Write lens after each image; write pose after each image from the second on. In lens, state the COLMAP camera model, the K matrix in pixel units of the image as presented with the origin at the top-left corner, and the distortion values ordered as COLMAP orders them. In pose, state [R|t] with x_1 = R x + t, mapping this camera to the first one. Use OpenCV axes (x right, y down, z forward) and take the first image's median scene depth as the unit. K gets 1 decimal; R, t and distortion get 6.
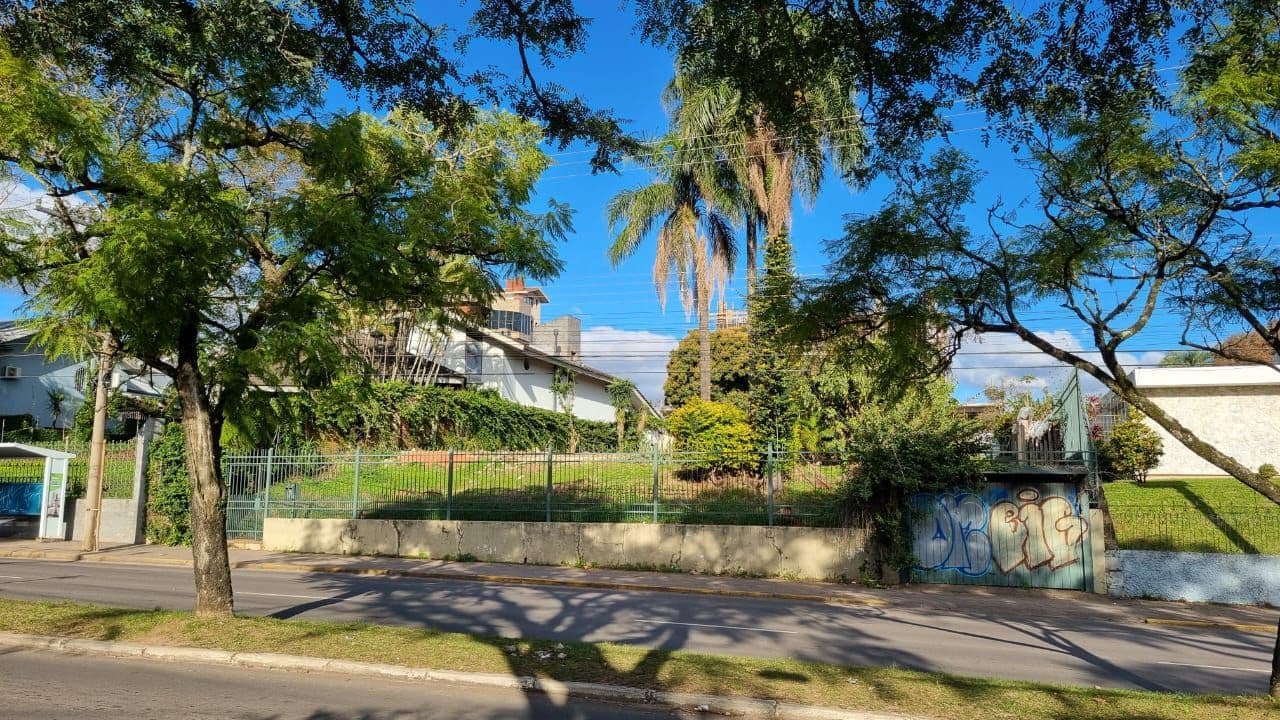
lens RADIAL K [[993.9, 0, 627.0], [0, 993.9, 365.7], [0, 0, 1]] dist [0.049278, -0.000730]
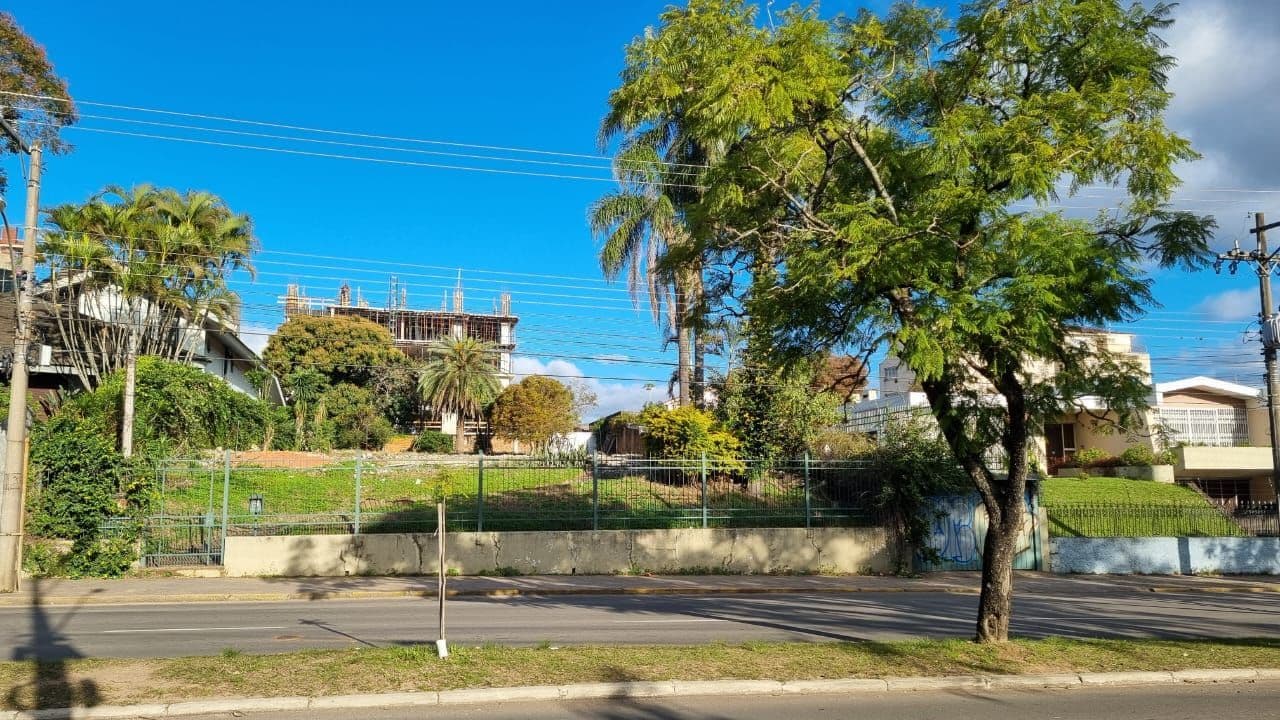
lens RADIAL K [[993.9, 0, 627.0], [0, 993.9, 365.7], [0, 0, 1]] dist [0.049278, -0.000730]
pose [[0.842082, 0.054863, 0.536552, -0.548264], [-0.059642, 0.998184, -0.008463, 0.002642], [-0.536042, -0.024875, 0.843825, 0.157066]]
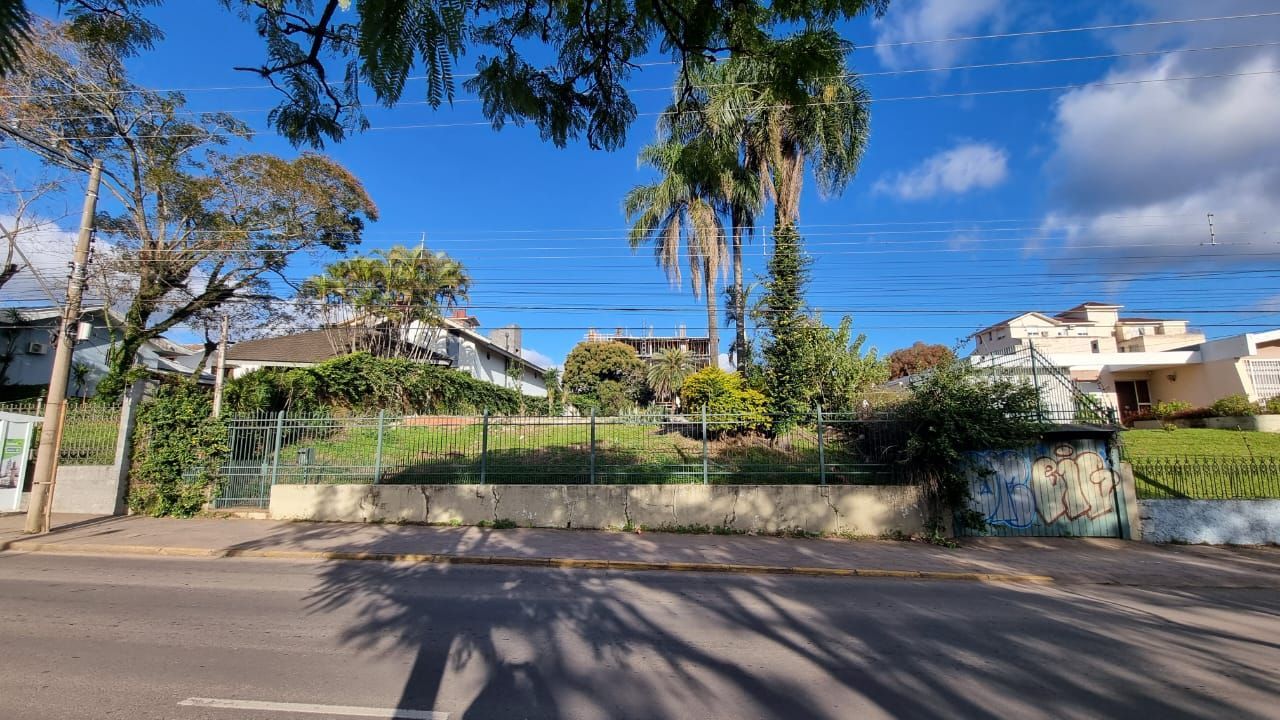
lens RADIAL K [[532.9, 0, 639.2], [0, 532.9, 359.0], [0, 0, 1]] dist [-0.001556, -0.000162]
pose [[0.970991, 0.022730, 0.238035, -0.152996], [-0.016854, 0.999502, -0.026693, 0.042544], [-0.238523, 0.021907, 0.970890, 0.442617]]
